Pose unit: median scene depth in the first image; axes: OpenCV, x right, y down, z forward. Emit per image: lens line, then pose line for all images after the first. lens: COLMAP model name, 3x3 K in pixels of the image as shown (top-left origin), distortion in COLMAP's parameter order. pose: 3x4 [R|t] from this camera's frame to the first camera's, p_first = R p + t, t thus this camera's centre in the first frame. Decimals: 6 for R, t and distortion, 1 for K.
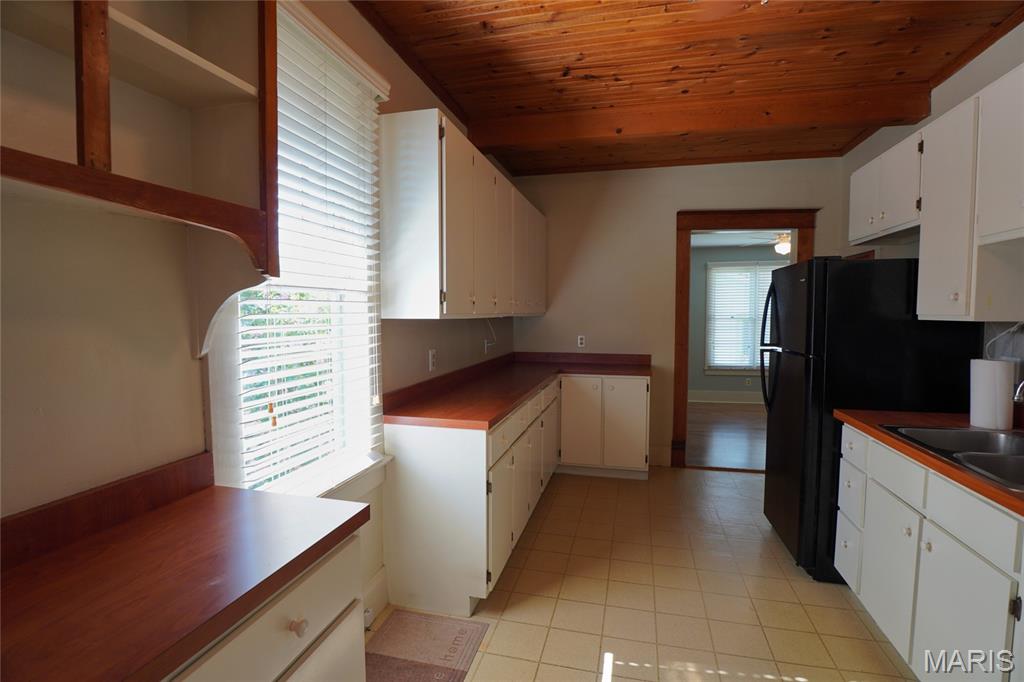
lens RADIAL K [[497.9, 0, 512.8], [0, 497.9, 340.2], [0, 0, 1]] dist [-0.024761, -0.000425]
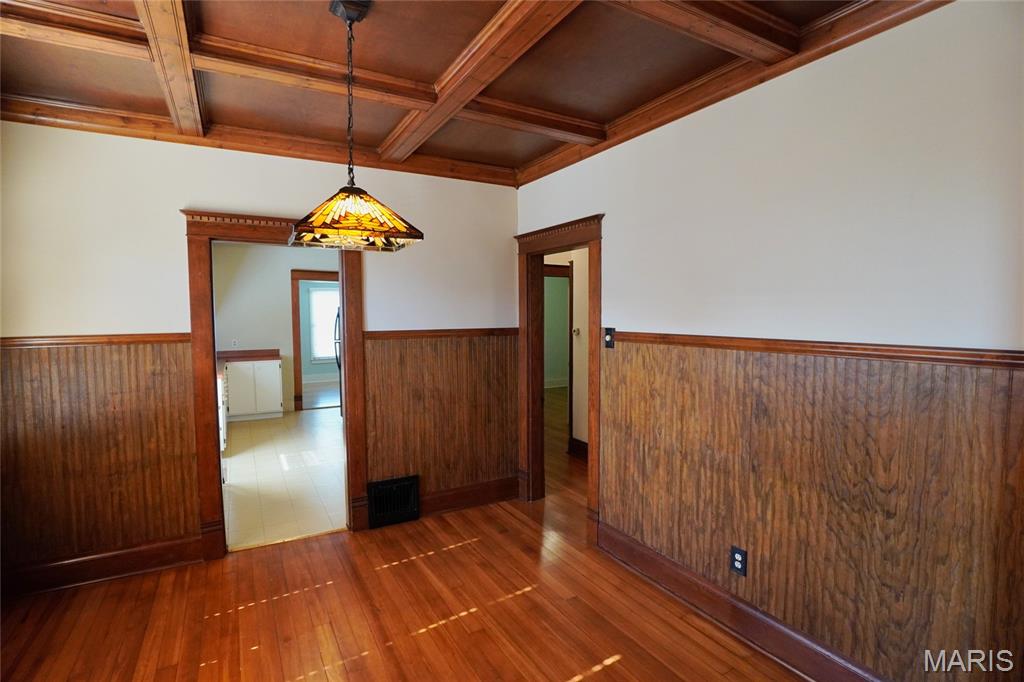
lens RADIAL K [[497.9, 0, 511.8], [0, 497.9, 347.2], [0, 0, 1]] dist [-0.024761, -0.000425]
pose [[0.728471, -0.046366, 0.683506, -0.338930], [0.043055, 0.998833, 0.021868, 0.020946], [-0.683722, 0.013498, 0.729618, -0.889166]]
